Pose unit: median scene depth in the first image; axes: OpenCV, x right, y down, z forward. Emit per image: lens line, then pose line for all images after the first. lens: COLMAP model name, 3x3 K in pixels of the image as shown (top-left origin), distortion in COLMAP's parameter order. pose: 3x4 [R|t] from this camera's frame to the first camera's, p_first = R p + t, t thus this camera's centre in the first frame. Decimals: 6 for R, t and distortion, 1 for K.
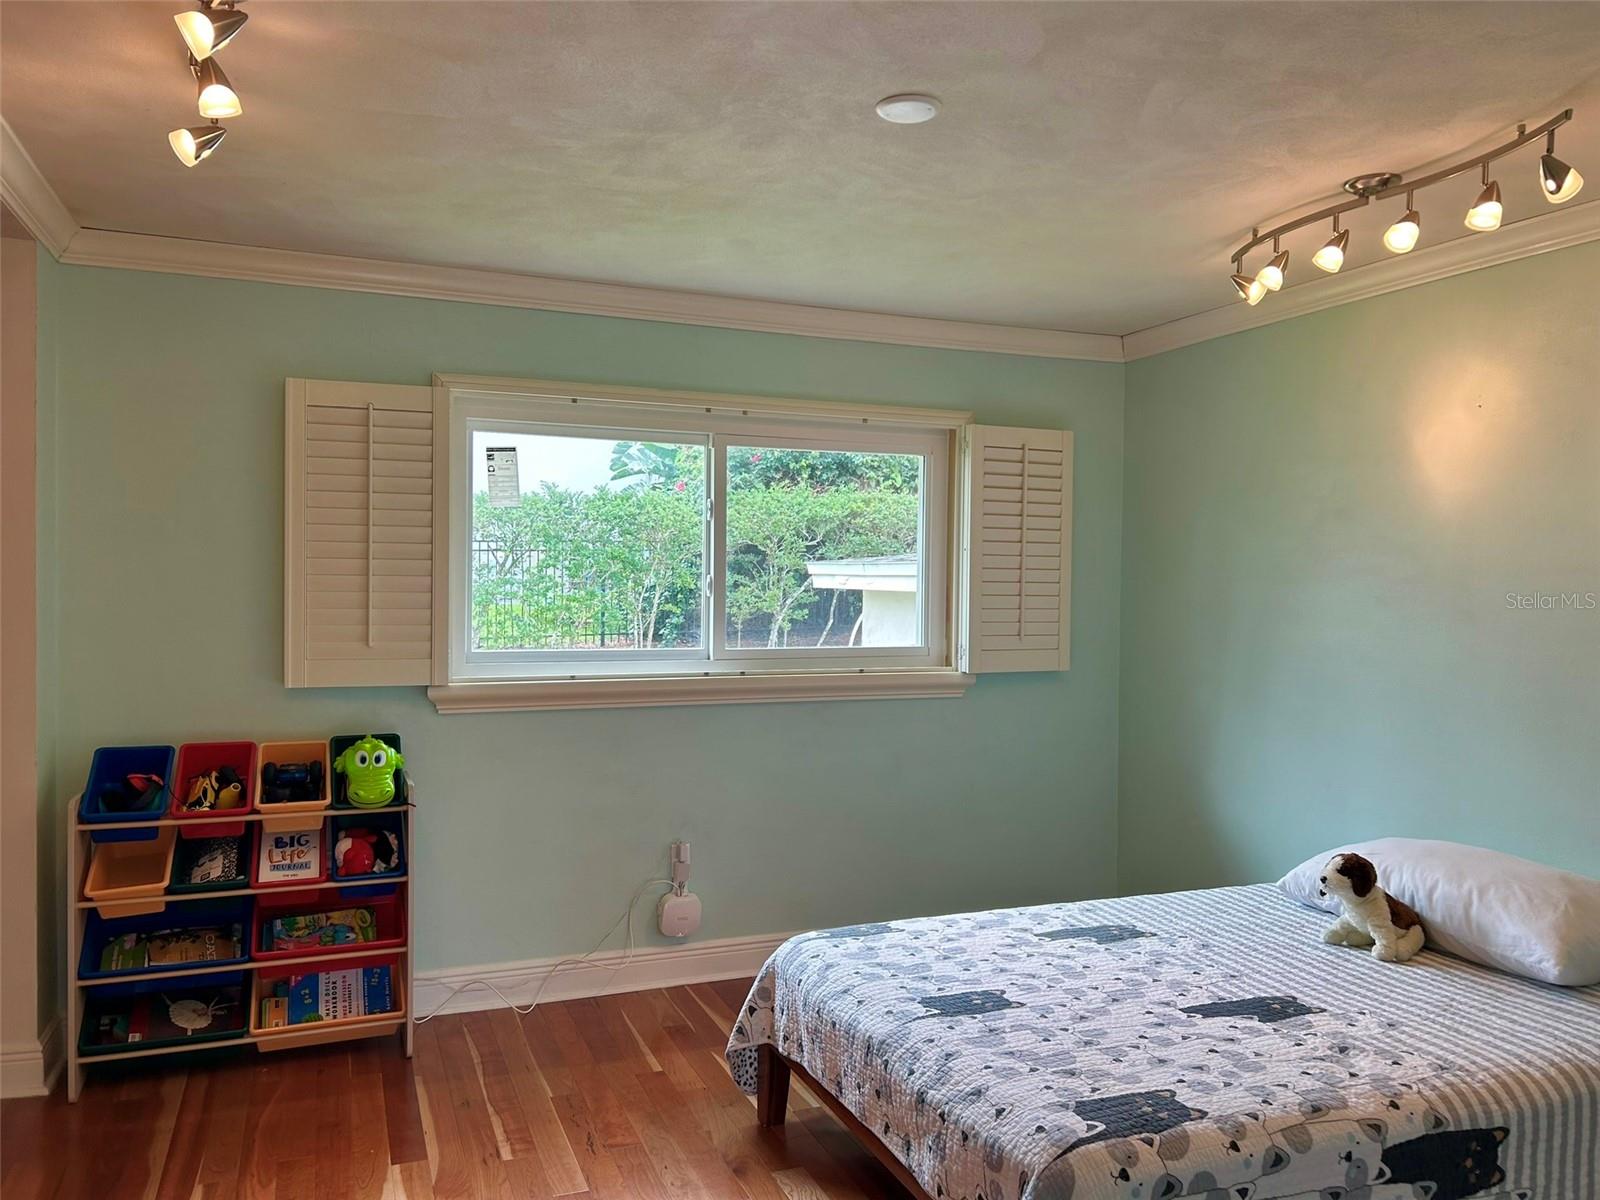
lens RADIAL K [[1202.1, 0, 819.7], [0, 1202.1, 603.4], [0, 0, 1]] dist [0.033704, -0.055566]
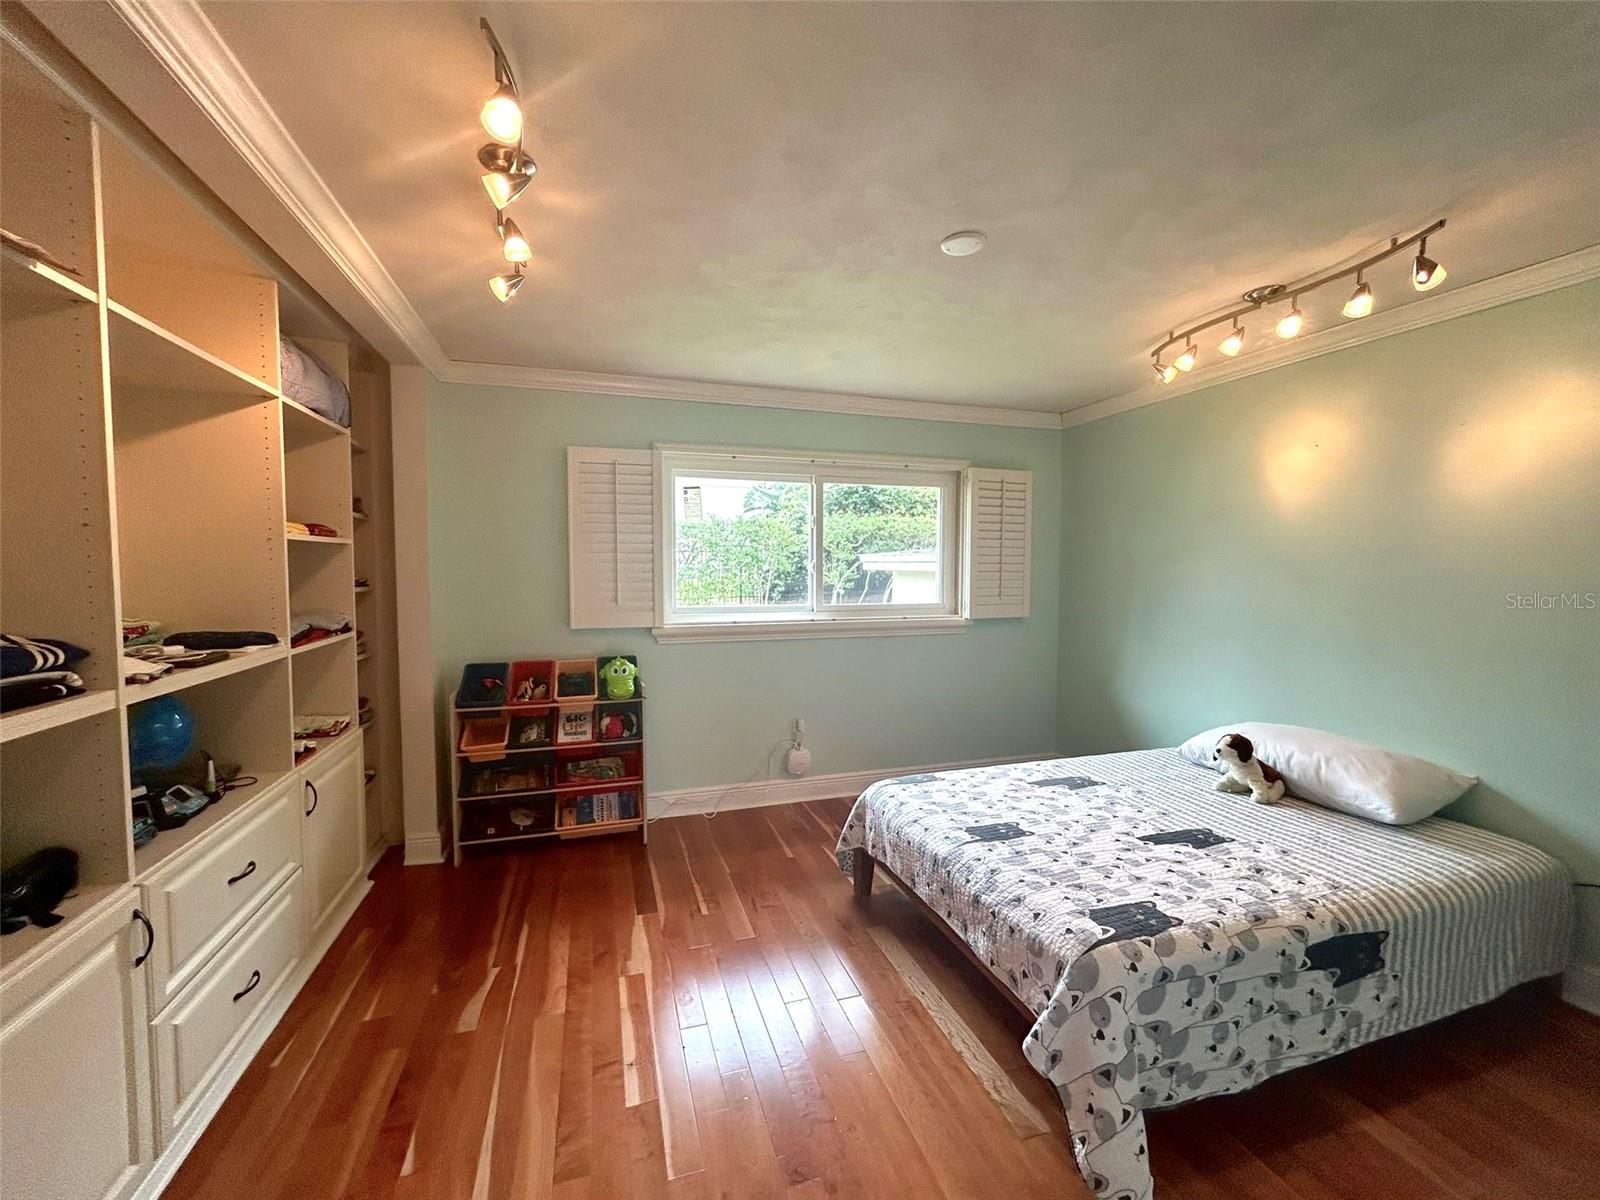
lens RADIAL K [[644.0, 0, 800.0], [0, 644.0, 600.0], [0, 0, 1]] dist [-0.018026, 0.000038]
pose [[0.996600, -0.005275, -0.082219, -0.050968], [0.007883, 0.999475, 0.031424, 0.004105], [0.082010, -0.031965, 0.996119, 0.139867]]
